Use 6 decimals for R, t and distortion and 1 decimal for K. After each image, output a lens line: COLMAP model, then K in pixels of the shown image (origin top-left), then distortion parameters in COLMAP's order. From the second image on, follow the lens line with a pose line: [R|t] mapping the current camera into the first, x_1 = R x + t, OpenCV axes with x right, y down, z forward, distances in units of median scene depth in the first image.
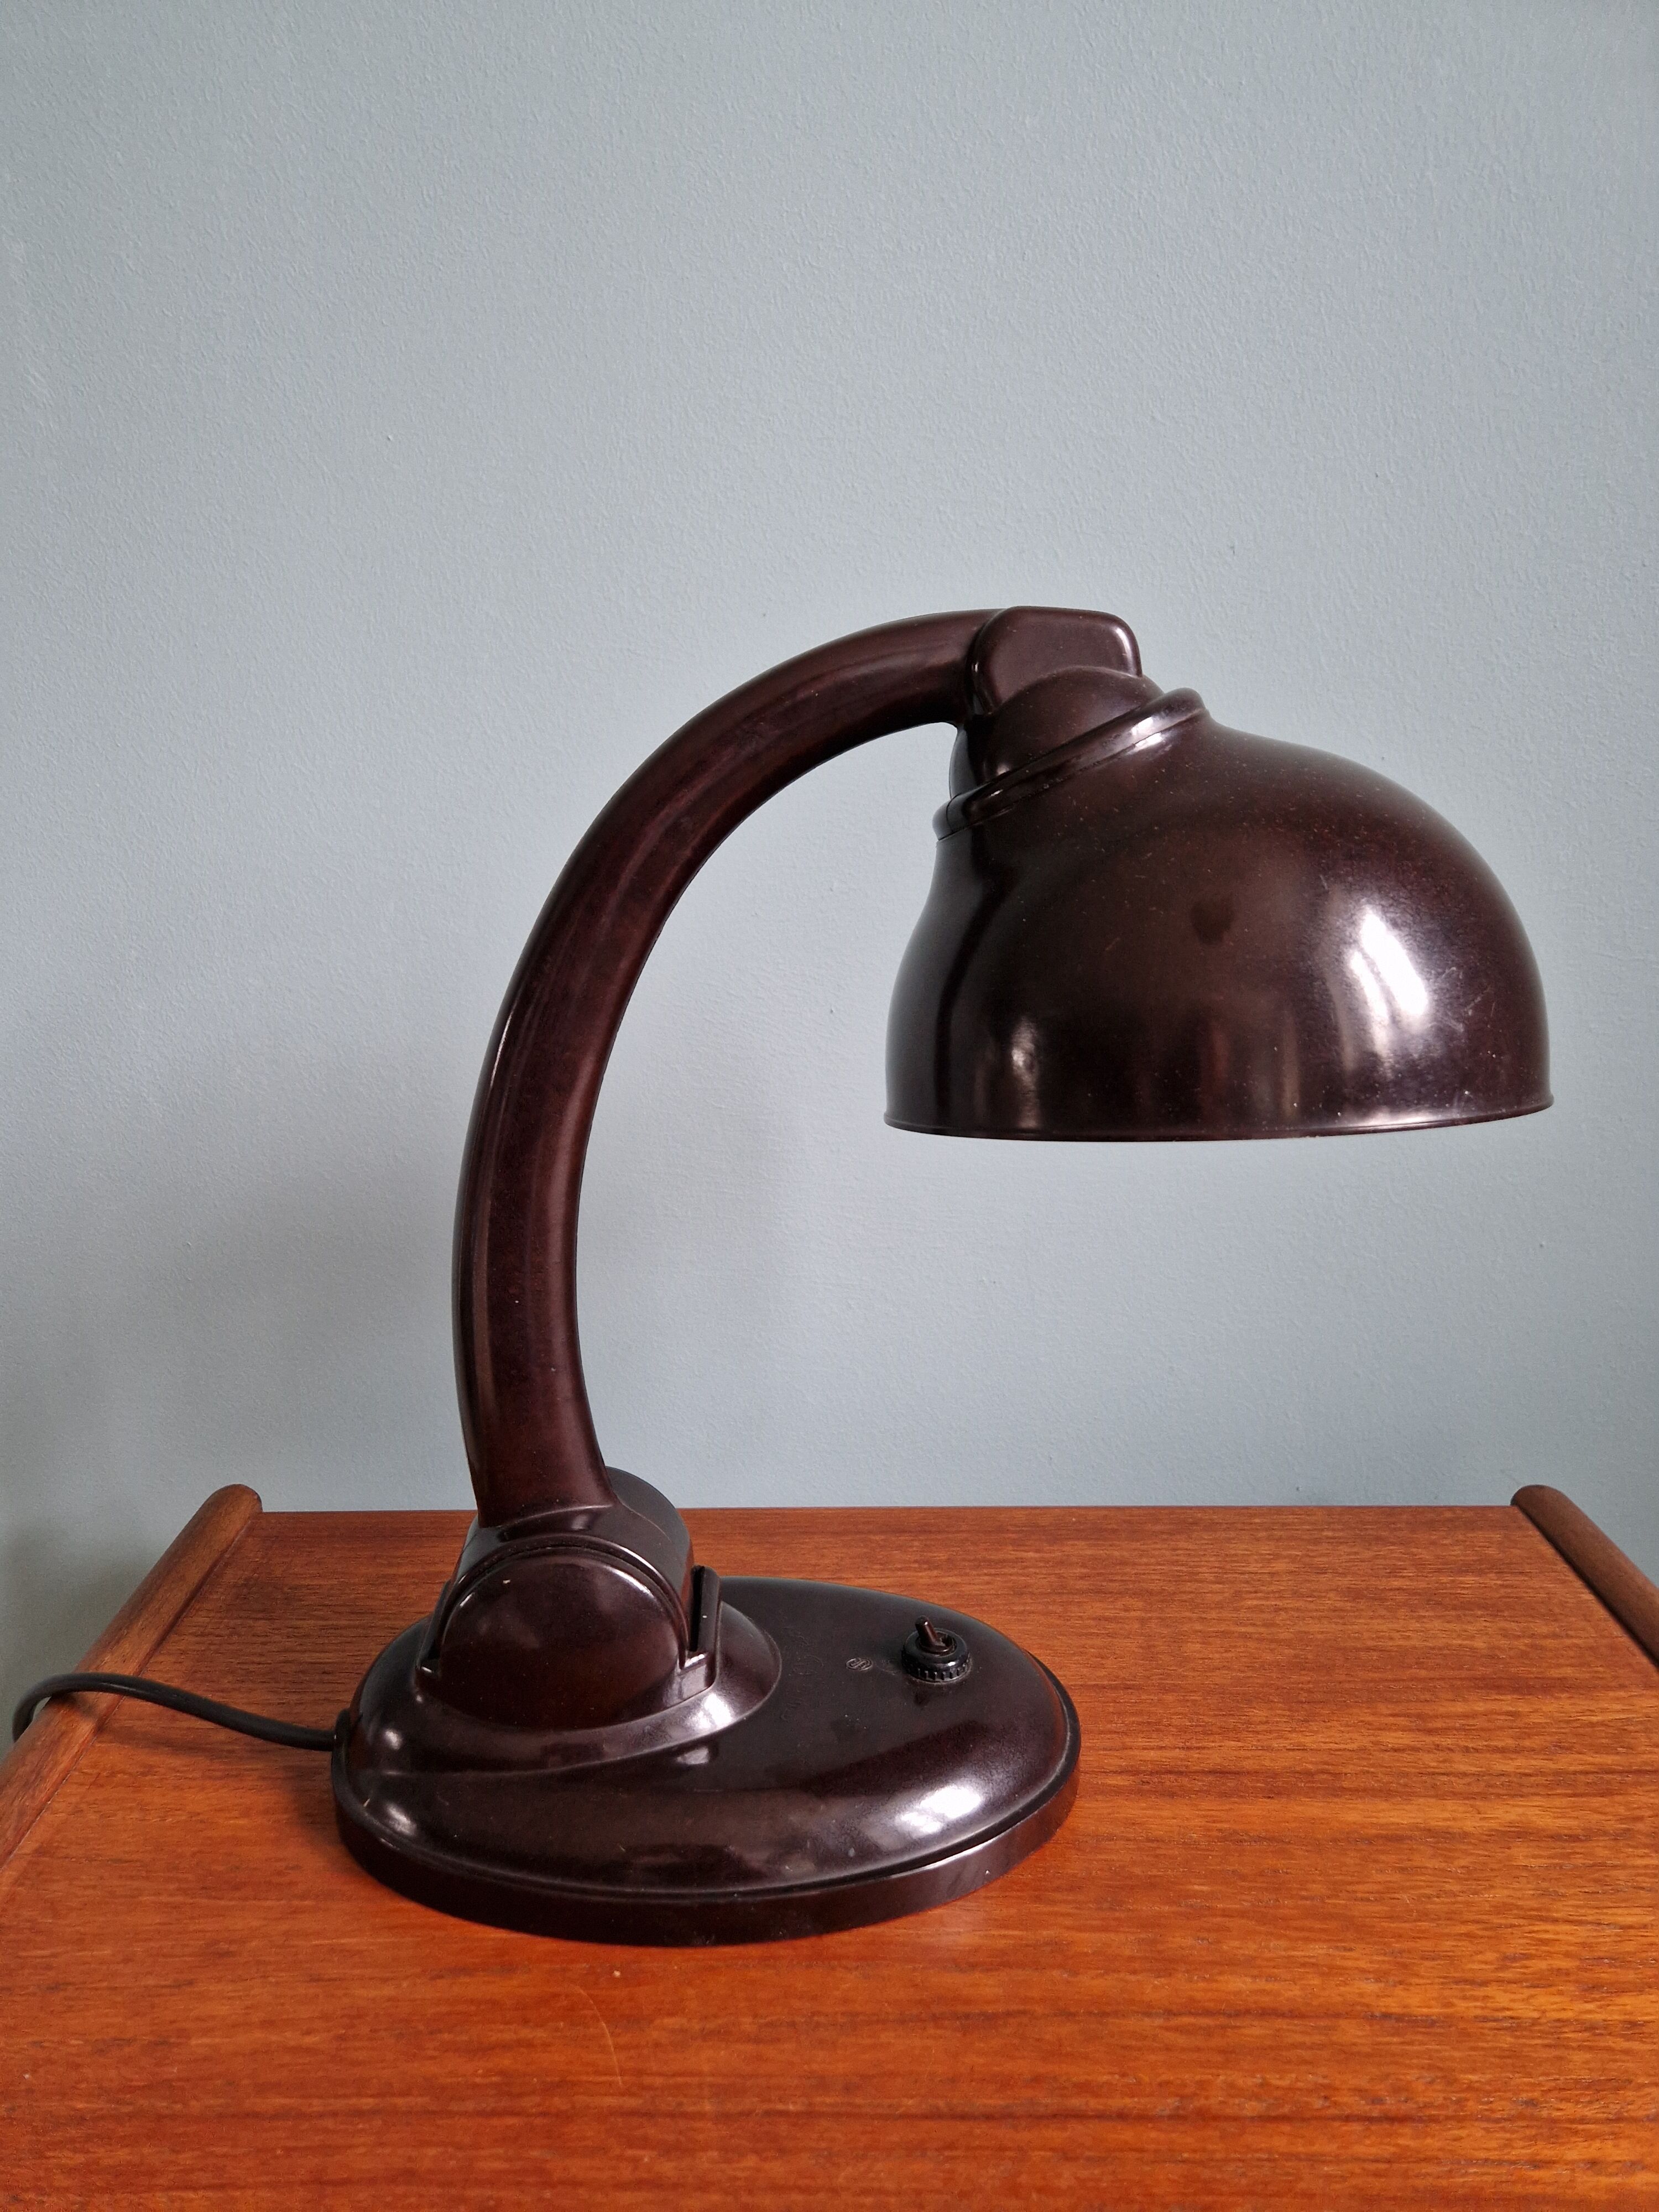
lens RADIAL K [[1502.5, 0, 808.7], [0, 1502.5, 1138.0], [0, 0, 1]] dist [0.041049, -0.038475]
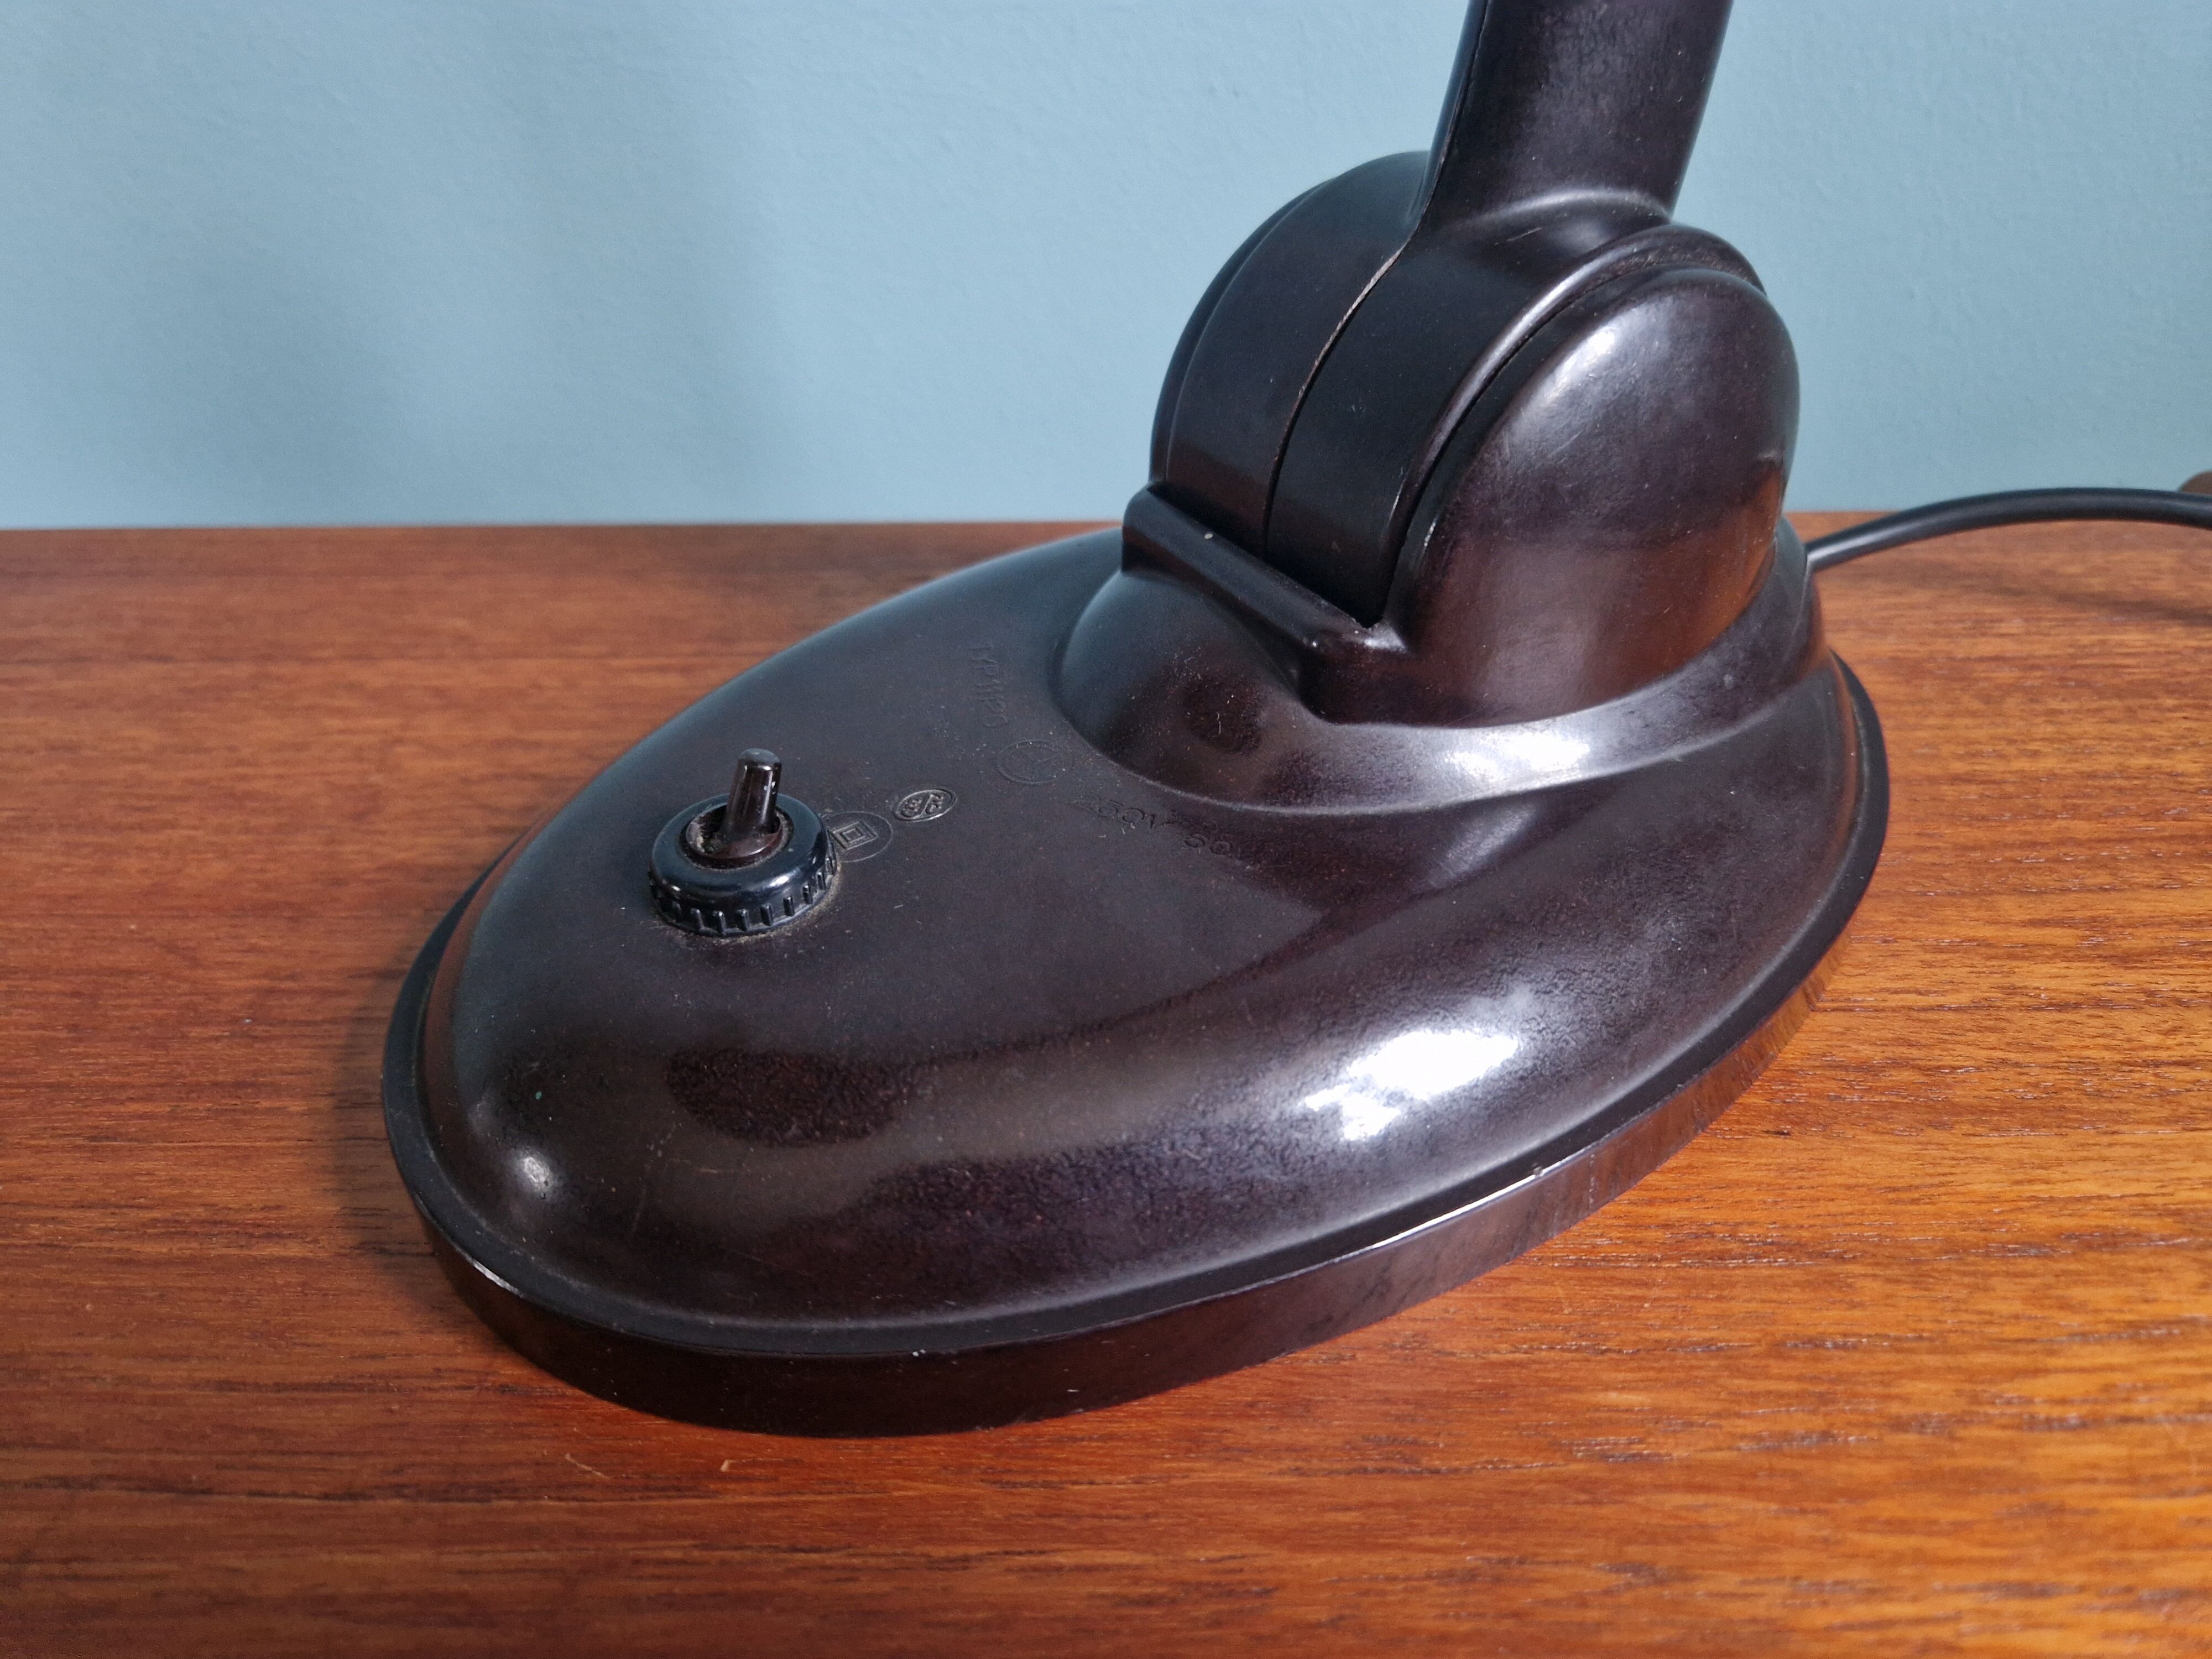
lens RADIAL K [[1502.5, 0, 1113.5], [0, 1502.5, 841.9], [0, 0, 1]] dist [0.041049, -0.038475]
pose [[0.999669, -0.008858, 0.024143, 0.119226], [-0.000912, 0.926008, 0.377502, 0.216728], [-0.025700, -0.377399, 0.925694, 0.684504]]
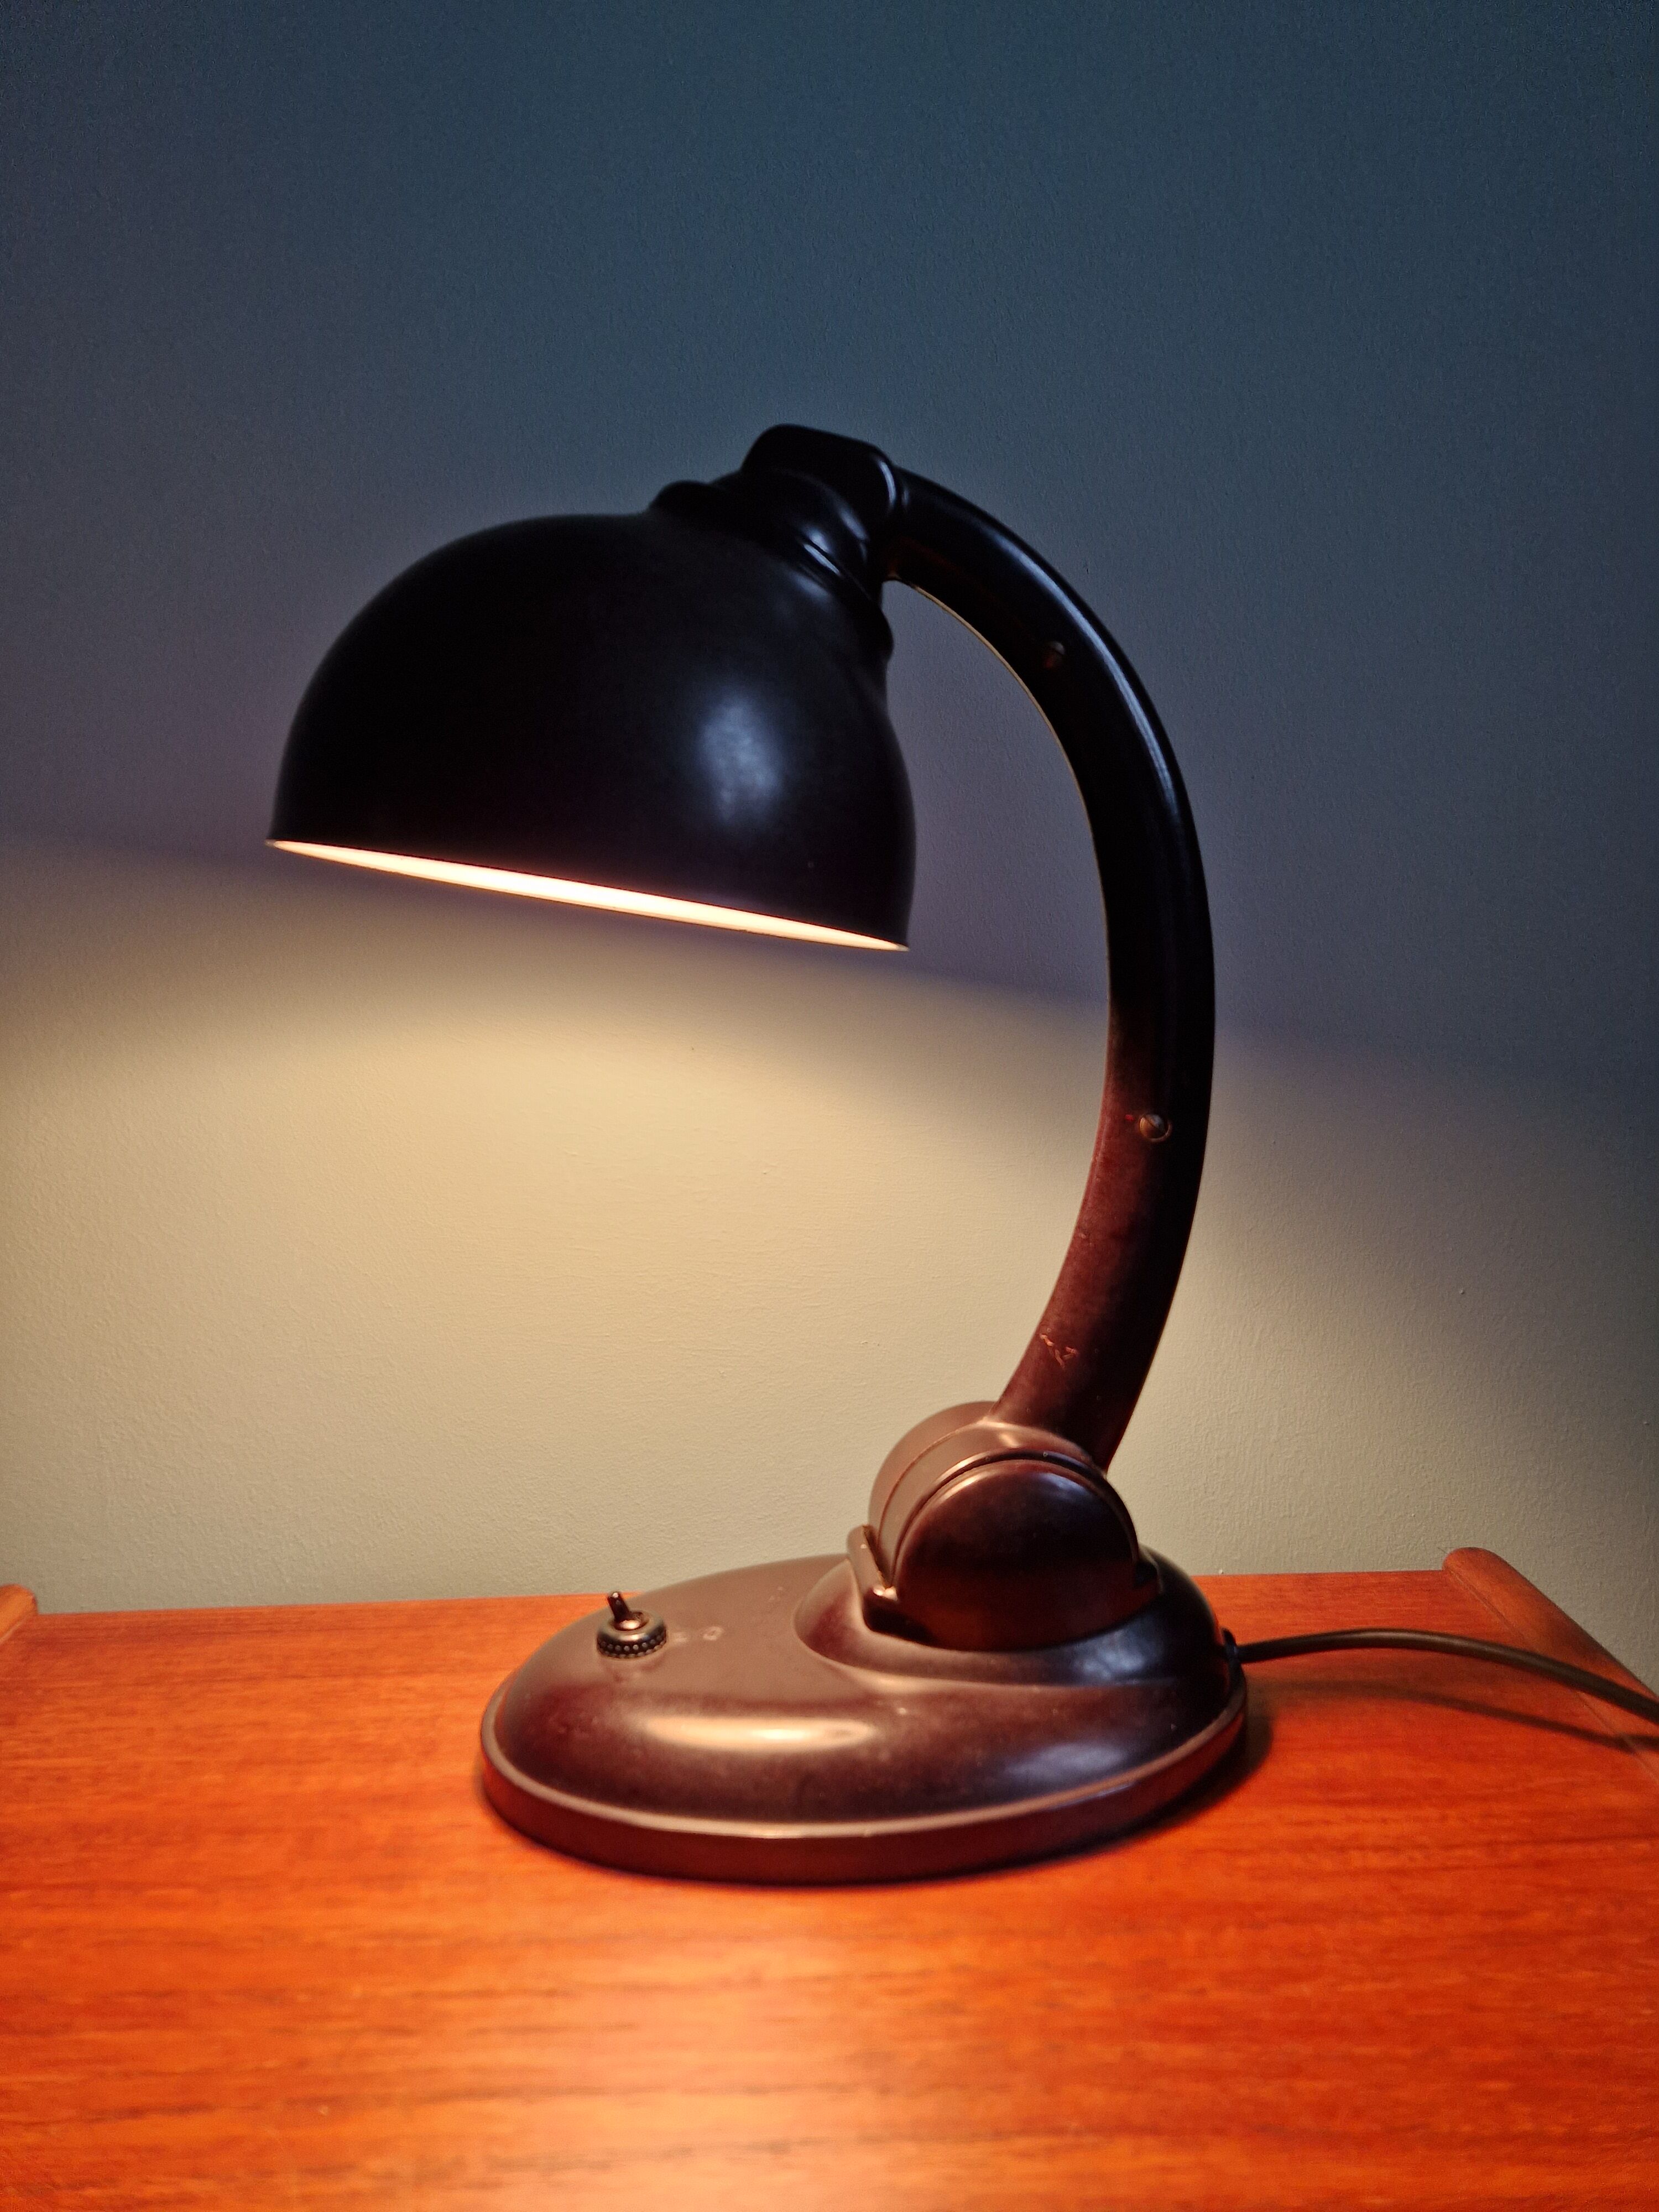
lens RADIAL K [[1502.5, 0, 833.3], [0, 1502.5, 1115.1], [0, 0, 1]] dist [0.041049, -0.038475]
pose [[0.999642, -0.016222, 0.021274, 0.121698], [0.019128, 0.989337, -0.144386, 0.139627], [-0.018705, 0.144741, 0.989293, 0.116709]]
